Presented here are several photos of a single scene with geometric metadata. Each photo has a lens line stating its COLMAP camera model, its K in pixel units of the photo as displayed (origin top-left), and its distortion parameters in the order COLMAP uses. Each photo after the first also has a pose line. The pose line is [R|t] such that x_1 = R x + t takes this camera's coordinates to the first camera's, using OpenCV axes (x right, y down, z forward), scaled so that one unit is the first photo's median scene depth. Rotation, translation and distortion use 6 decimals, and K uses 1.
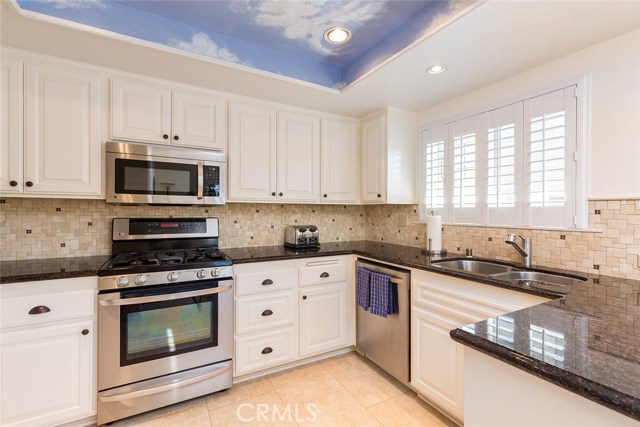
lens RADIAL K [[287.1, 0, 316.5], [0, 287.1, 213.2], [0, 0, 1]] dist [-0.000051, 0.000348]
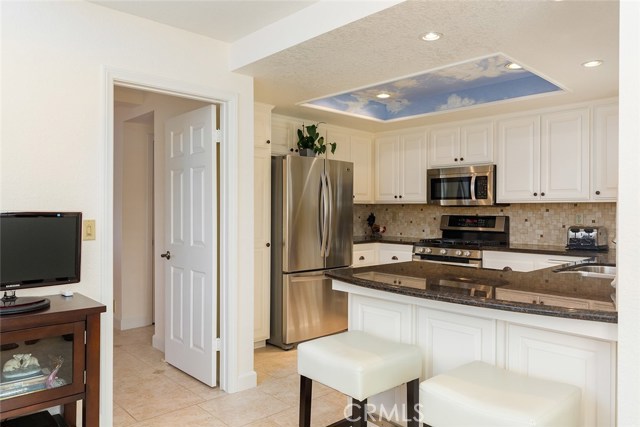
lens RADIAL K [[460.4, 0, 326.1], [0, 460.4, 218.9], [0, 0, 1]] dist [-0.001028, -0.006569]
pose [[0.257483, 0.012722, -0.966199, 1.477515], [-0.010277, 0.999893, 0.010427, 0.017641], [0.966228, 0.007245, 0.257586, -0.234115]]
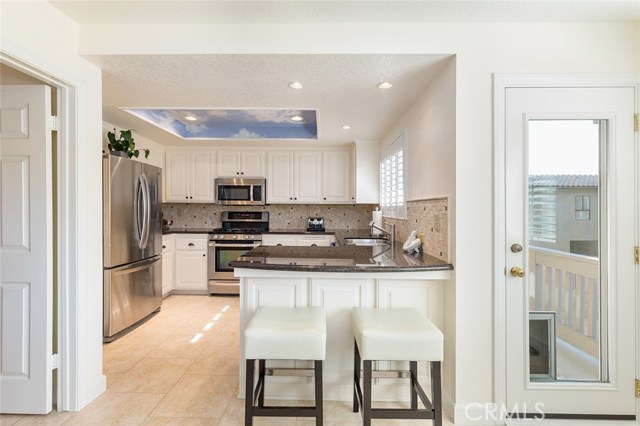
lens RADIAL K [[287.1, 0, 321.1], [0, 287.1, 212.1], [0, 0, 1]] dist [-0.000051, 0.000348]
pose [[0.870614, 0.005528, -0.491936, 0.999310], [-0.005501, 0.999984, 0.001502, 0.014926], [0.491936, 0.001399, 0.870630, -0.525605]]
